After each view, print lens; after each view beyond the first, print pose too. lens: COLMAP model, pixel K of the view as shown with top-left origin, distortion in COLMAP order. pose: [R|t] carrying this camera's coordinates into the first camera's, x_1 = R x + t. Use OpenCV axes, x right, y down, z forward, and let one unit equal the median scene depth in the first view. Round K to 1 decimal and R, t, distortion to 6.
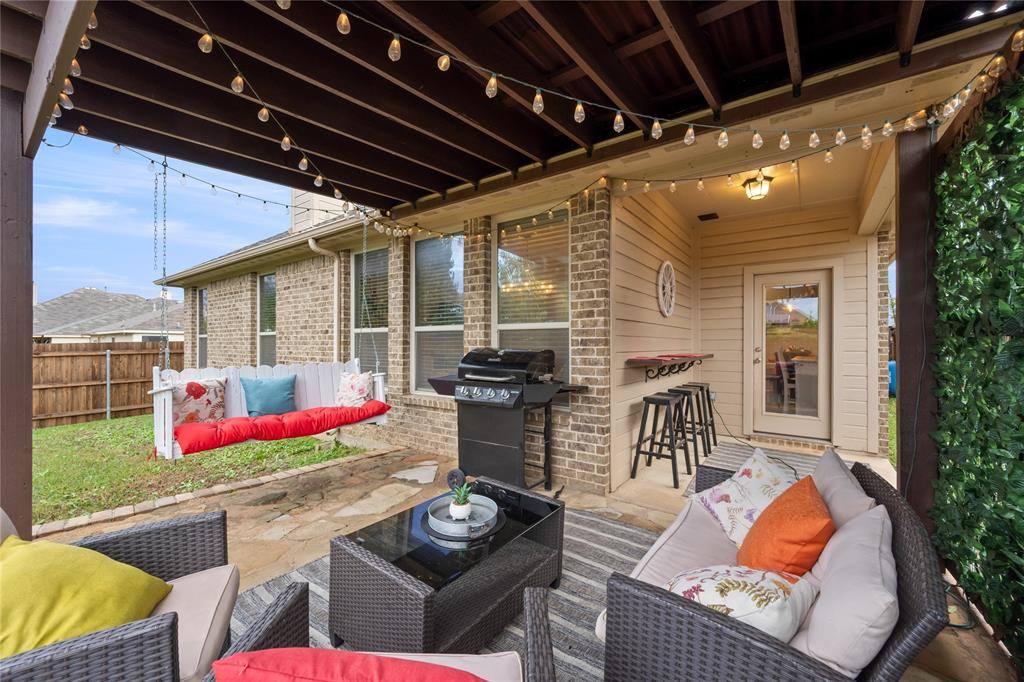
lens RADIAL K [[404.3, 0, 513.4], [0, 404.3, 339.8], [0, 0, 1]] dist [-0.000482, -0.000435]
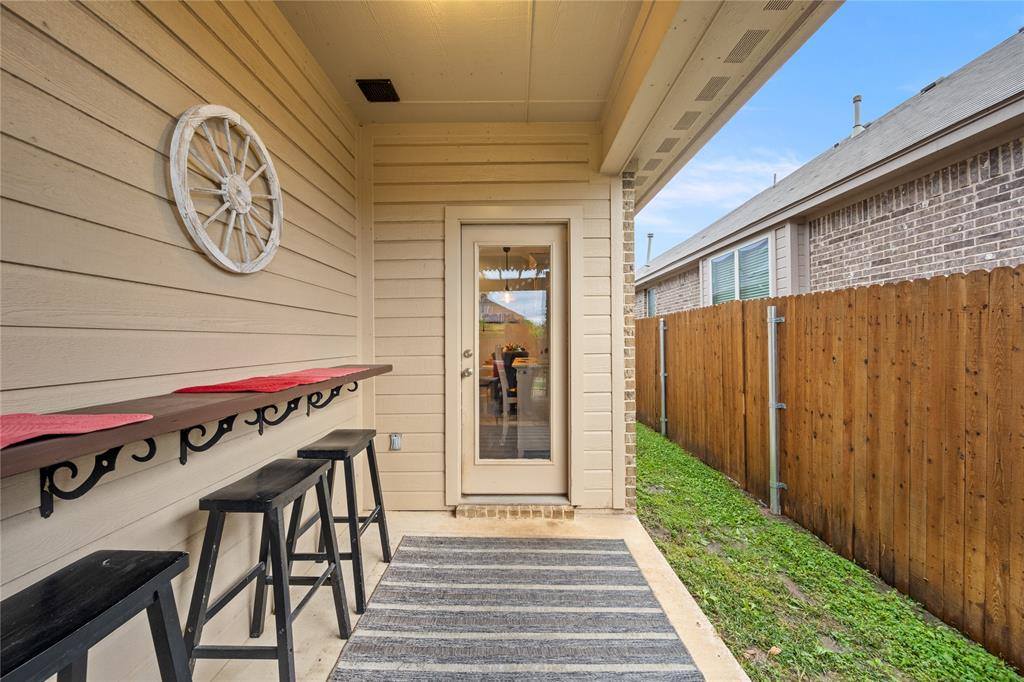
lens RADIAL K [[404.3, 0, 511.1], [0, 404.3, 338.9], [0, 0, 1]] dist [-0.000482, -0.000435]
pose [[0.813609, -0.007835, 0.581360, 0.341872], [0.004574, 0.999965, 0.007075, -0.000670], [-0.581395, -0.003097, 0.813615, 0.528155]]
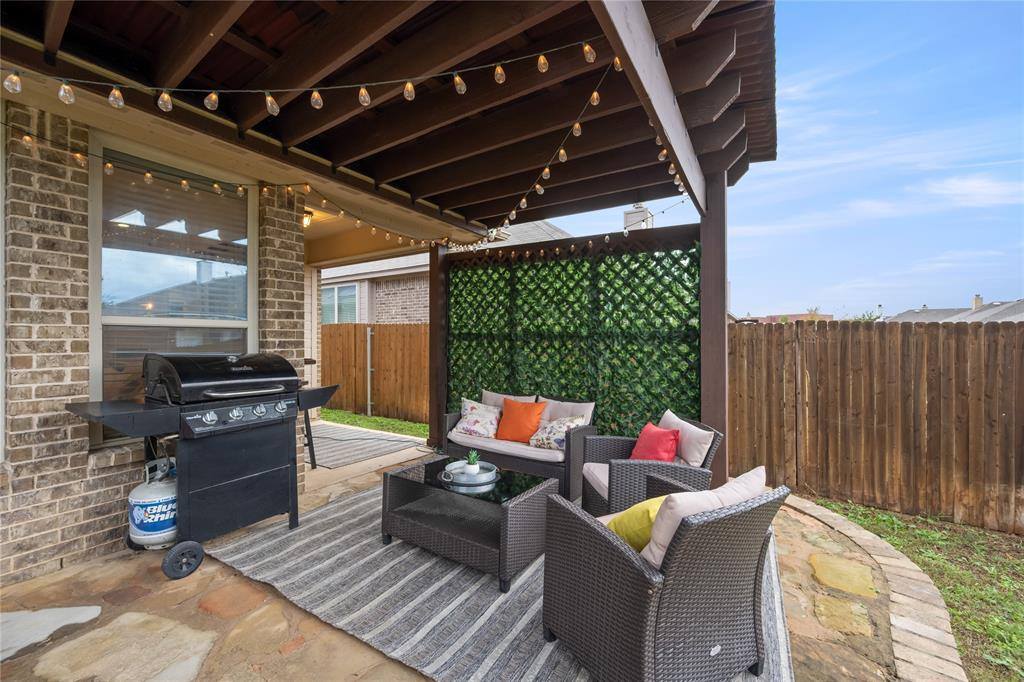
lens RADIAL K [[404.3, 0, 511.2], [0, 404.3, 341.3], [0, 0, 1]] dist [-0.000482, -0.000435]
pose [[-0.056060, -0.004504, 0.998417, -0.551493], [-0.010495, 0.999937, 0.003921, -0.007227], [-0.998372, -0.010258, -0.056104, 0.351626]]
